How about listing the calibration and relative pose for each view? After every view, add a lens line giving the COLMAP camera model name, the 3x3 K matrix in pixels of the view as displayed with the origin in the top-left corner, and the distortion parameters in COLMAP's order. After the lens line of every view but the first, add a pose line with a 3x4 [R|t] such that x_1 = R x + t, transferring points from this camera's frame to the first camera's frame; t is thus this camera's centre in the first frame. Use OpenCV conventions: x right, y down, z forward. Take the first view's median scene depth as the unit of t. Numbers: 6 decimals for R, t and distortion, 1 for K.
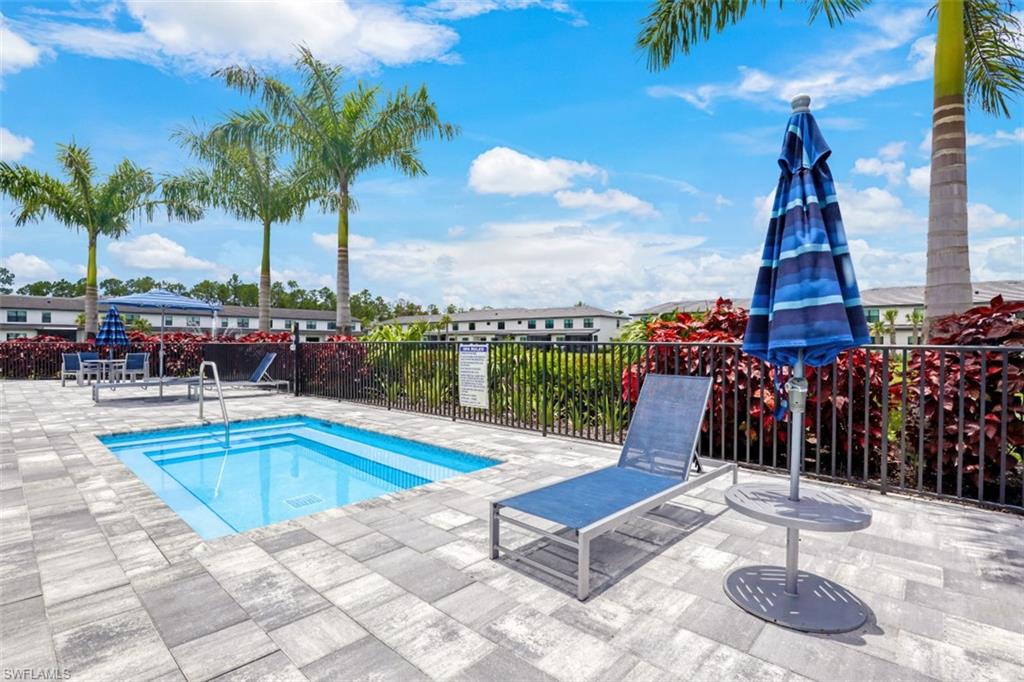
lens RADIAL K [[492.6, 0, 505.7], [0, 492.6, 342.0], [0, 0, 1]] dist [-0.001205, -0.000160]
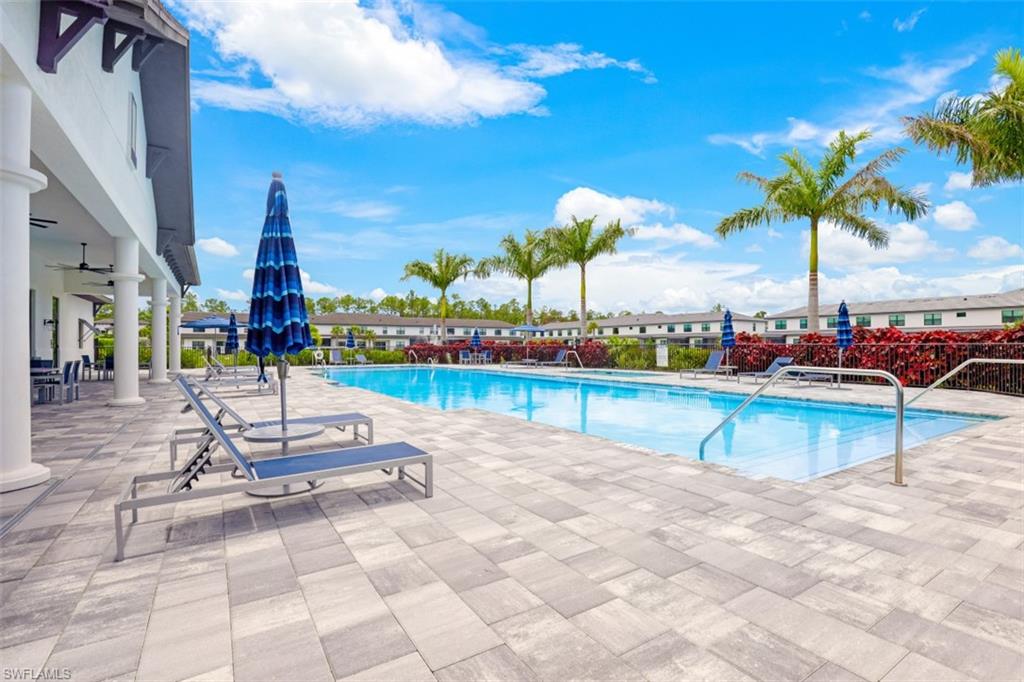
lens RADIAL K [[492.6, 0, 505.7], [0, 492.6, 342.0], [0, 0, 1]] dist [-0.001205, -0.000160]
pose [[0.965561, -0.008552, -0.260037, -0.020538], [0.006740, 0.999946, -0.007861, 0.001665], [0.260090, 0.005837, 0.965567, -0.195070]]
